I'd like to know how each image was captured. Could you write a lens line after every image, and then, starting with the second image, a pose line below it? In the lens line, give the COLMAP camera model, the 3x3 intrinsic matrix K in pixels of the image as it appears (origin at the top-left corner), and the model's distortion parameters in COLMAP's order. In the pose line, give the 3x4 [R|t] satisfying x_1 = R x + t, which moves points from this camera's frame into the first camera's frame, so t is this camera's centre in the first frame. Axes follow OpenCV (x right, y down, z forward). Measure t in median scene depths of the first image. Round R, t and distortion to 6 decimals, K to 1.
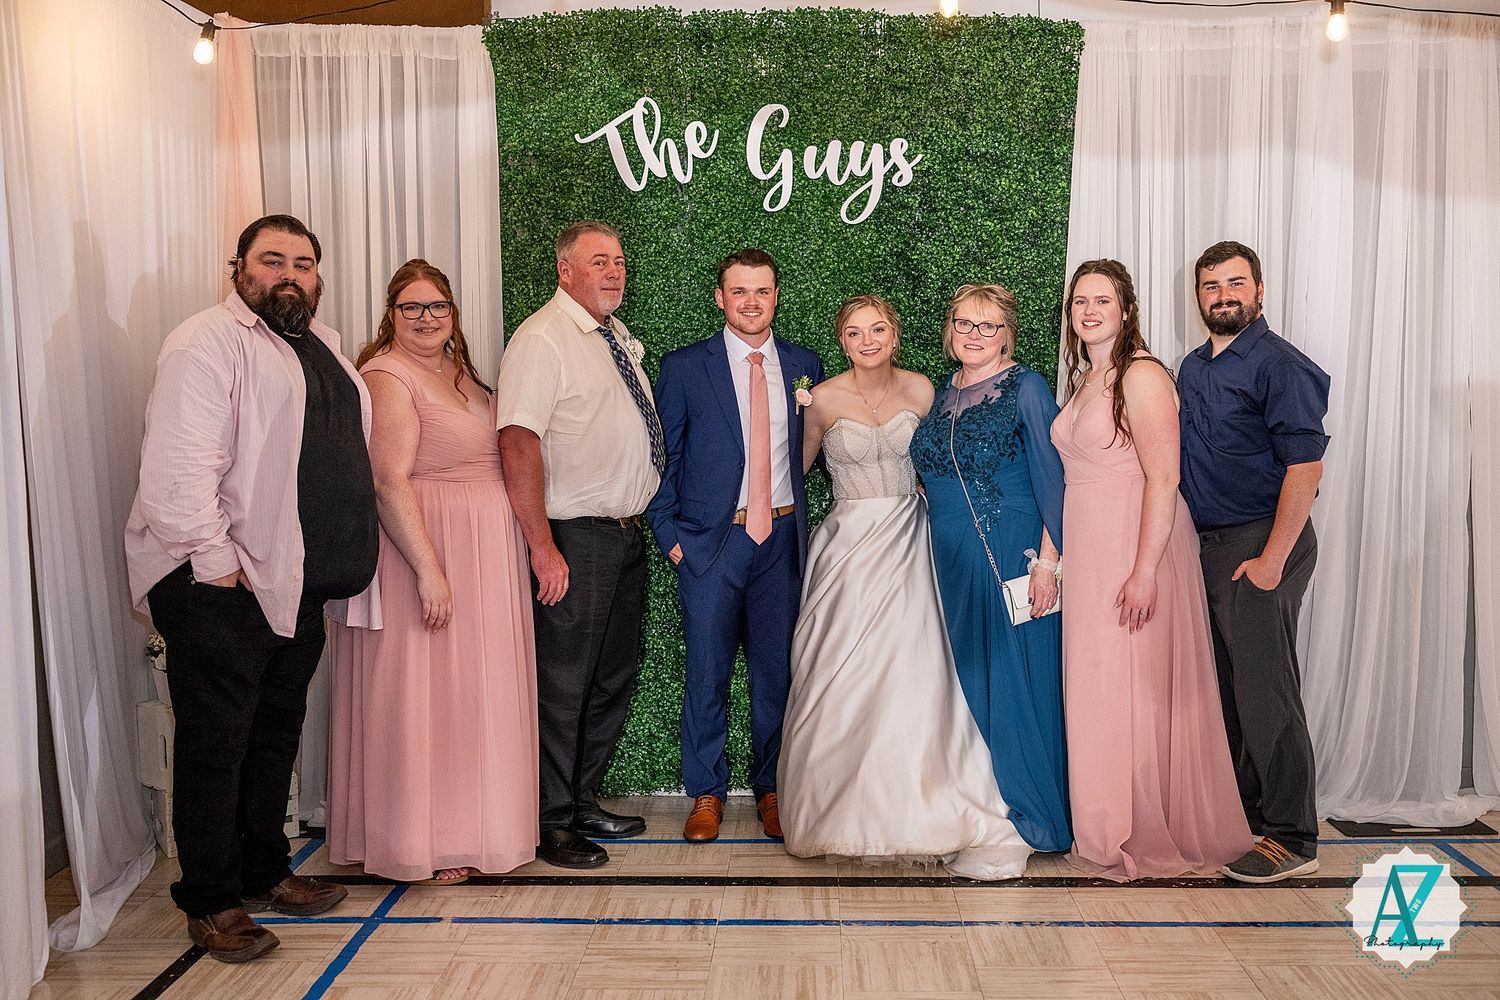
lens RADIAL K [[1482.0, 0, 760.5], [0, 1482.0, 504.2], [0, 0, 1]] dist [-0.009658, 0.000000]
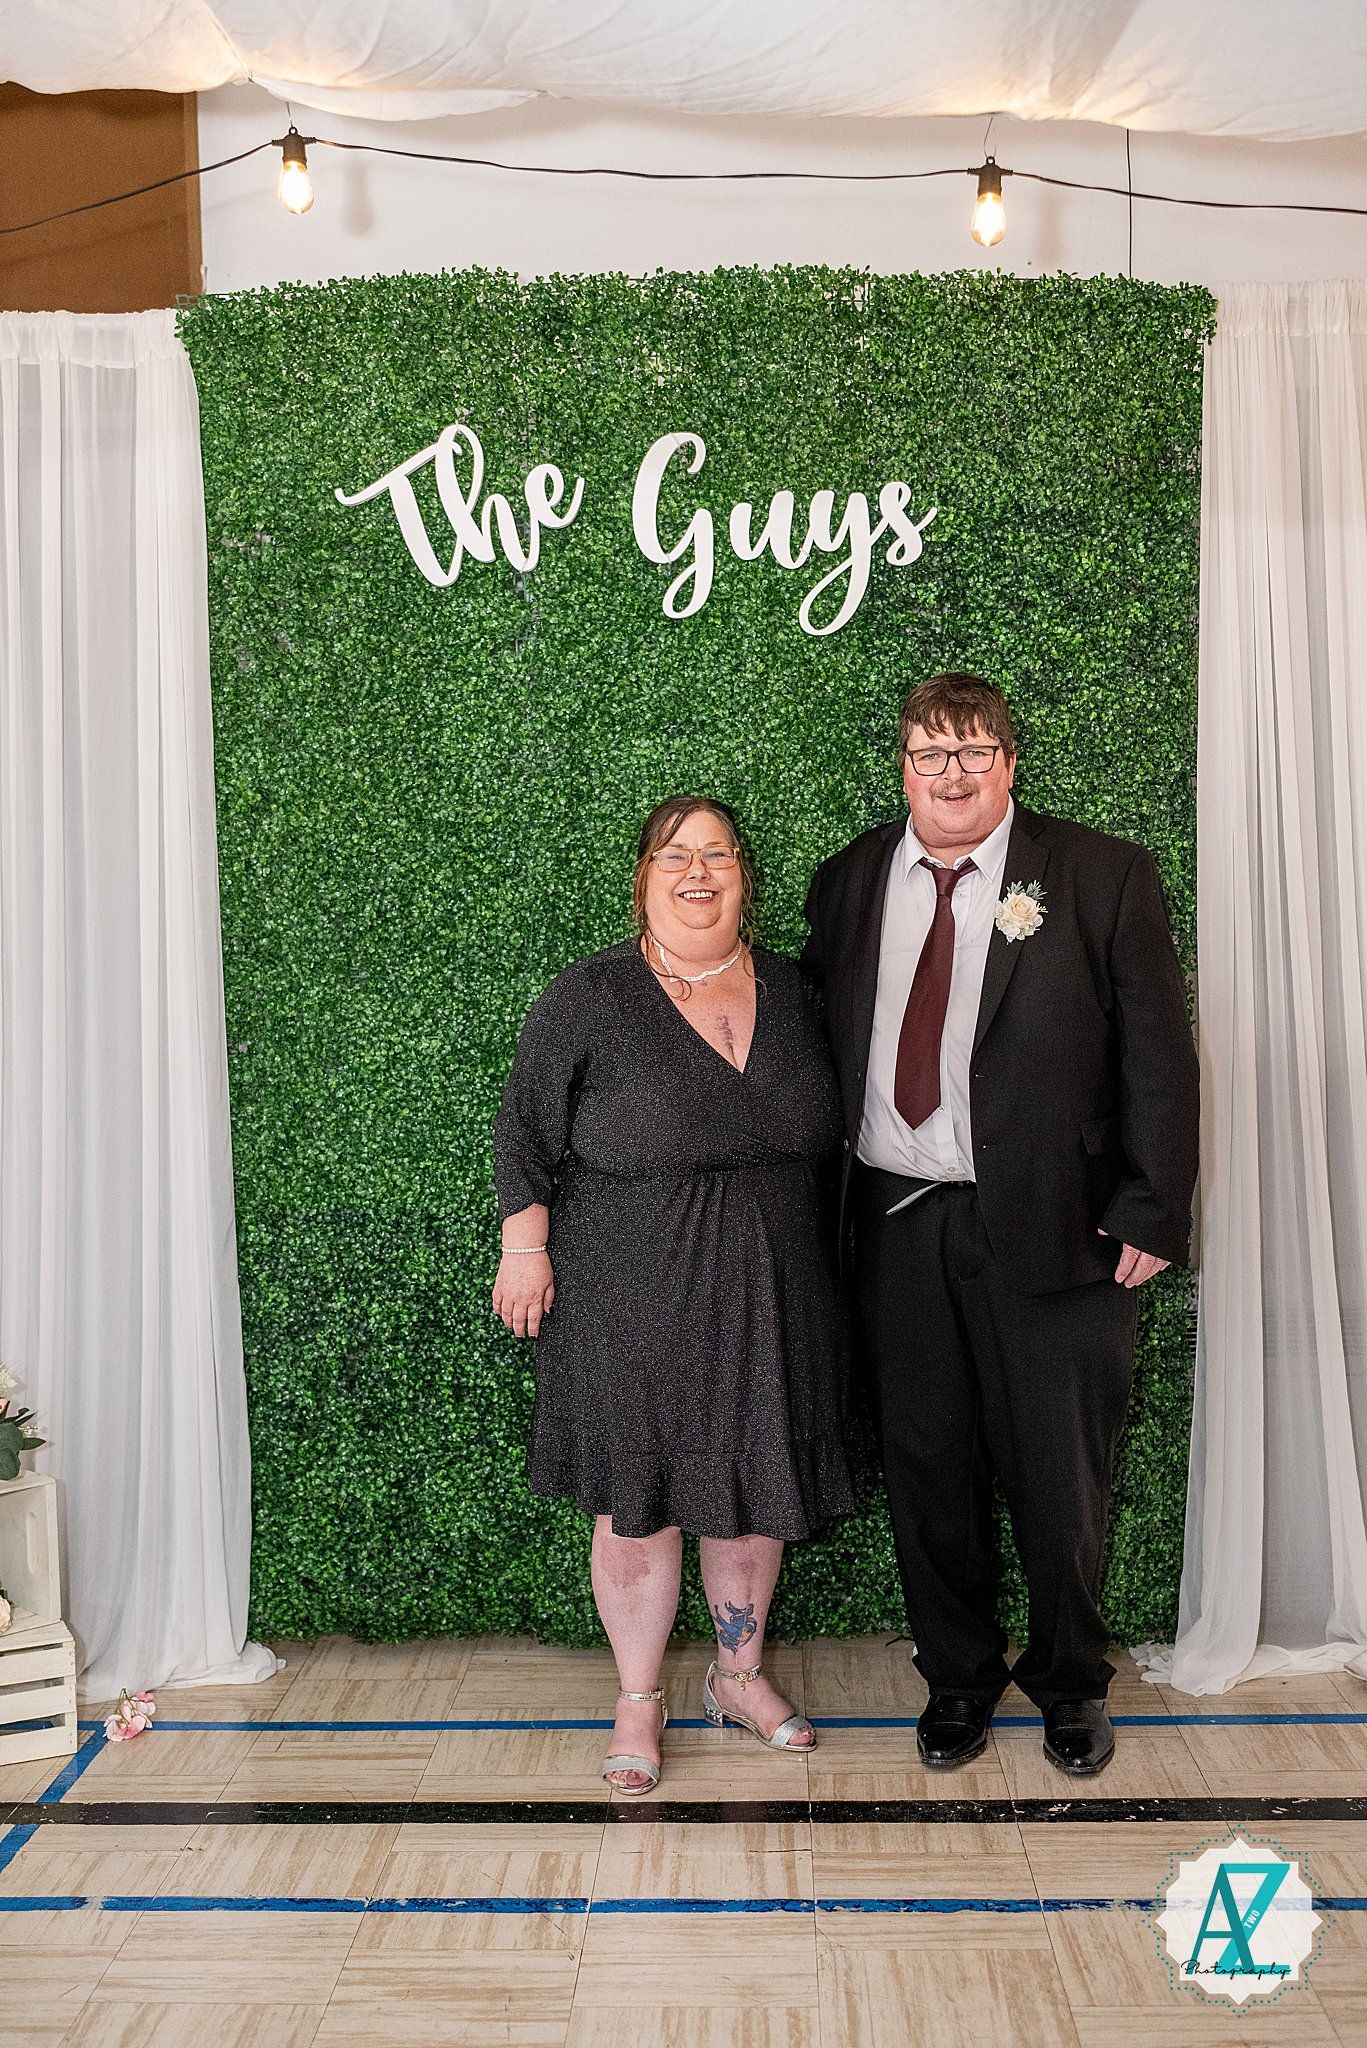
lens RADIAL K [[2184.7, 0, 657.2], [0, 2184.7, 1020.9], [0, 0, 1]] dist [-0.032717, 0.000000]
pose [[0.999859, -0.012052, -0.011710, 0.007734], [0.011609, 0.999244, -0.037116, -0.009943], [0.012149, 0.036975, 0.999242, 0.159398]]
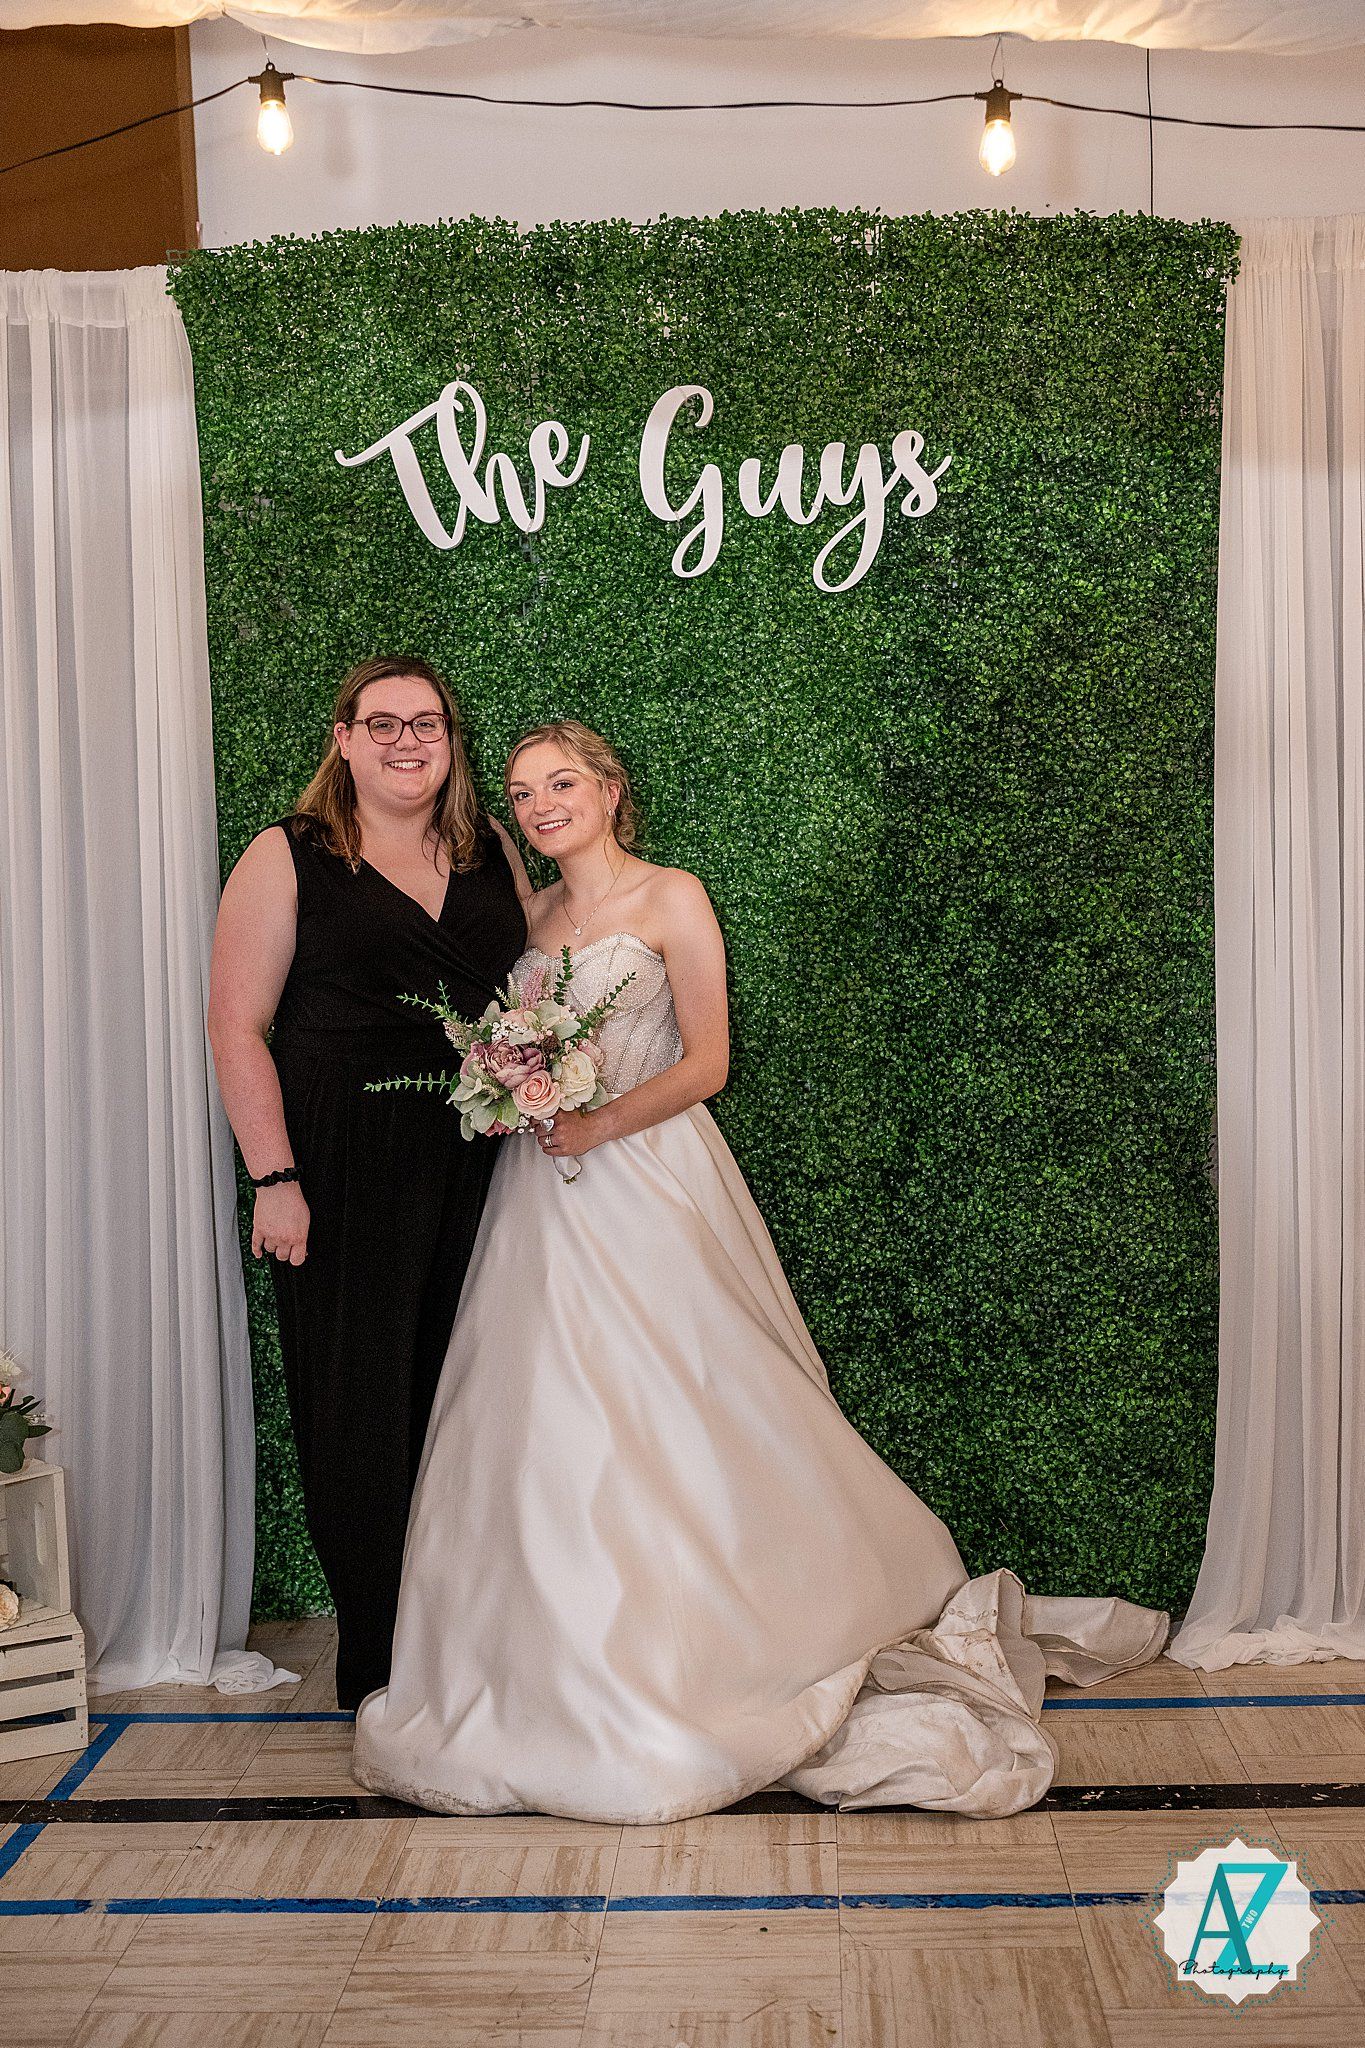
lens RADIAL K [[2149.9, 0, 683.9], [0, 2149.9, 1024.4], [0, 0, 1]] dist [-0.000535, 0.000000]
pose [[0.999424, -0.026352, -0.021372, 0.019226], [0.025899, 0.999440, -0.021211, -0.011122], [0.021919, 0.020645, 0.999547, 0.190030]]
